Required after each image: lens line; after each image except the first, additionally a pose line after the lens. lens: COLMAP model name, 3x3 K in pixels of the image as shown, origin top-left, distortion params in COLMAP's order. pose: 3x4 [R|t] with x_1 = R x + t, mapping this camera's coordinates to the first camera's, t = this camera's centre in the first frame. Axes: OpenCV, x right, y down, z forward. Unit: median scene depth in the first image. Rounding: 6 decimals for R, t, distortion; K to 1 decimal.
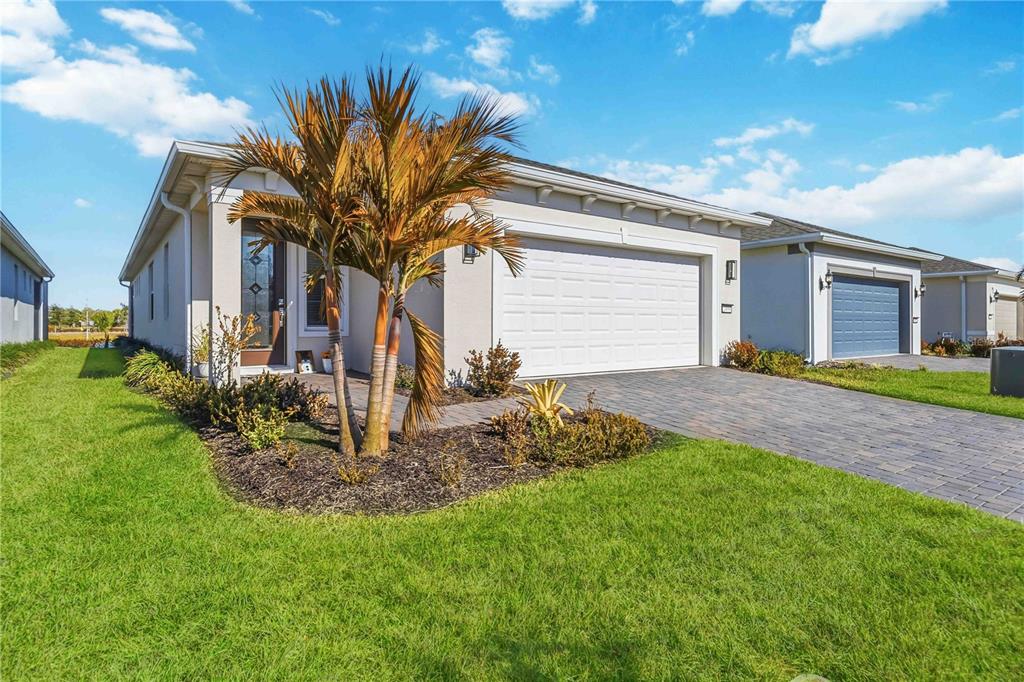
lens RADIAL K [[379.1, 0, 504.4], [0, 379.1, 321.6], [0, 0, 1]] dist [-0.000712, -0.000014]
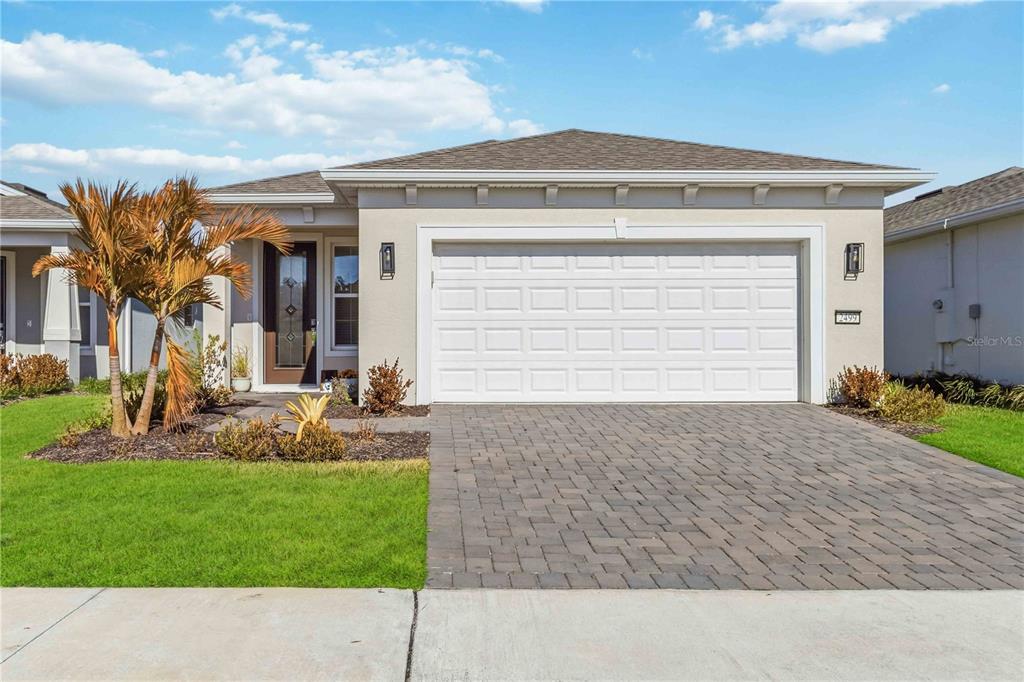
lens RADIAL K [[506.7, 0, 513.7], [0, 506.7, 341.4], [0, 0, 1]] dist [0.001115, 0.000028]
pose [[0.920795, -0.006602, -0.389991, 0.412494], [0.006832, 0.999976, -0.000797, 0.004744], [0.389987, -0.001931, 0.920818, -0.037720]]
